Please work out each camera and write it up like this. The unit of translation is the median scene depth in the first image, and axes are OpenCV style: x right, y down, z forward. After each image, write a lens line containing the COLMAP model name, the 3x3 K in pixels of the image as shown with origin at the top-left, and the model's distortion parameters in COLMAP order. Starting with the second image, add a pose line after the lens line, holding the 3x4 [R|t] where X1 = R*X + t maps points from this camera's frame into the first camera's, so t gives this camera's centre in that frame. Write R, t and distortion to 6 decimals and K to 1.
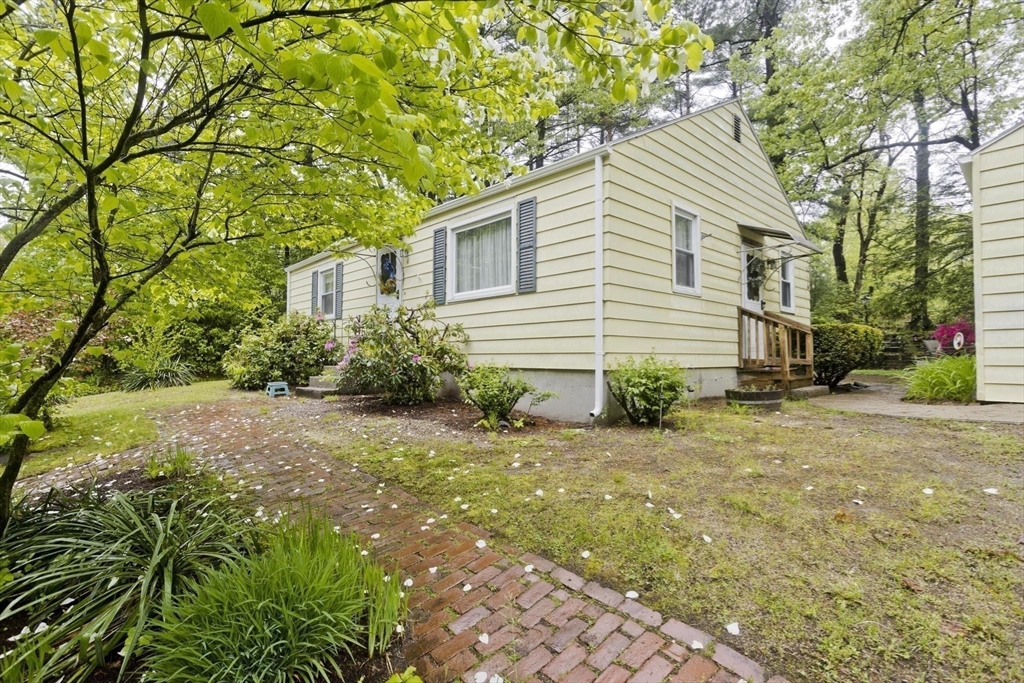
lens RADIAL K [[498.6, 0, 514.2], [0, 498.6, 338.9], [0, 0, 1]] dist [-0.052203, 0.037245]
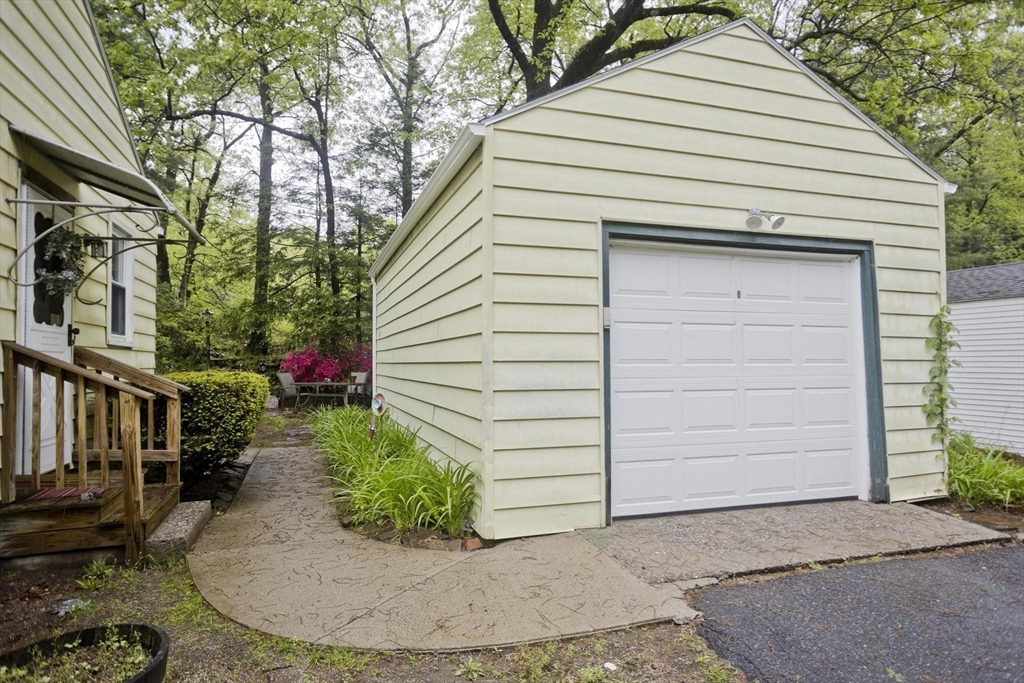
lens RADIAL K [[598.5, 0, 511.3], [0, 598.5, 356.4], [0, 0, 1]] dist [-0.014963, 0.000357]
pose [[0.422061, 0.010387, 0.906508, 0.220421], [-0.026548, 0.999647, 0.000906, -0.071639], [-0.906179, -0.024448, 0.422188, 0.490158]]
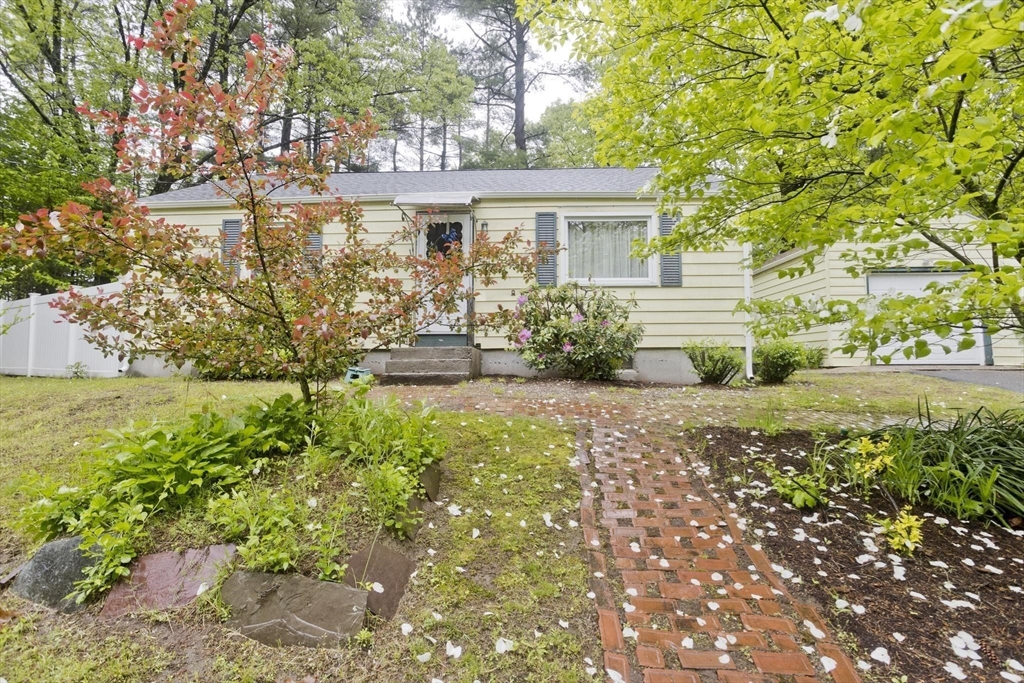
lens RADIAL K [[498.6, 0, 514.2], [0, 498.6, 338.9], [0, 0, 1]] dist [-0.052203, 0.037245]
pose [[0.699752, 0.039278, 0.713306, -0.985379], [-0.022563, 0.999204, -0.032886, 0.077048], [-0.714030, 0.006917, 0.700081, 0.366339]]
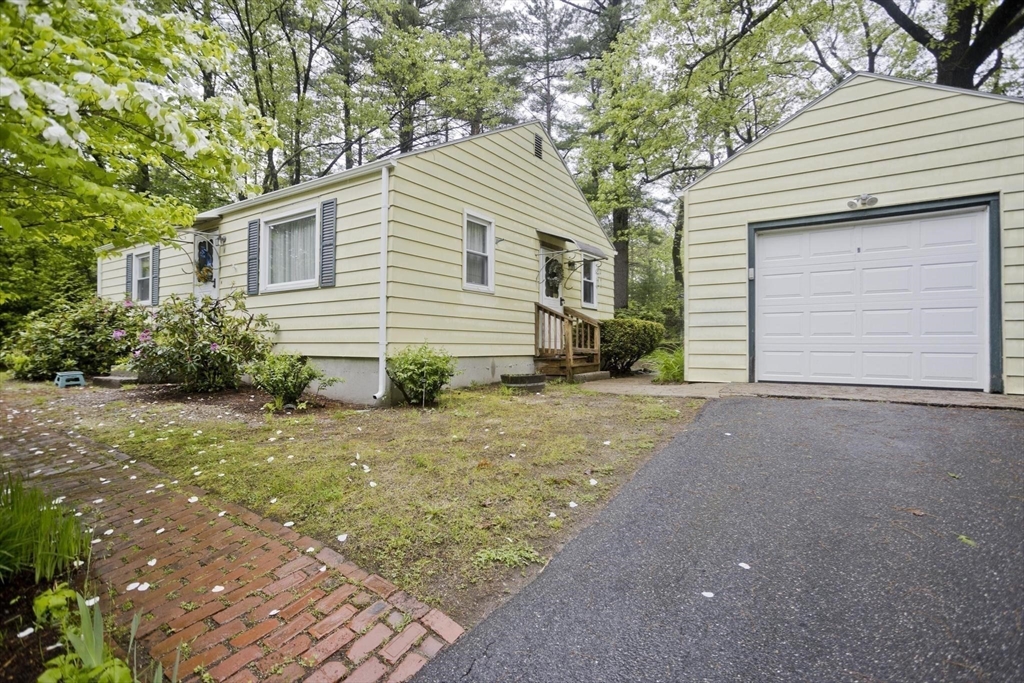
lens RADIAL K [[498.6, 0, 514.2], [0, 498.6, 338.9], [0, 0, 1]] dist [-0.052203, 0.037245]
pose [[0.973114, 0.006402, 0.230234, 0.152106], [-0.011629, 0.999704, 0.021353, -0.006201], [-0.230029, -0.023456, 0.972901, -0.126039]]
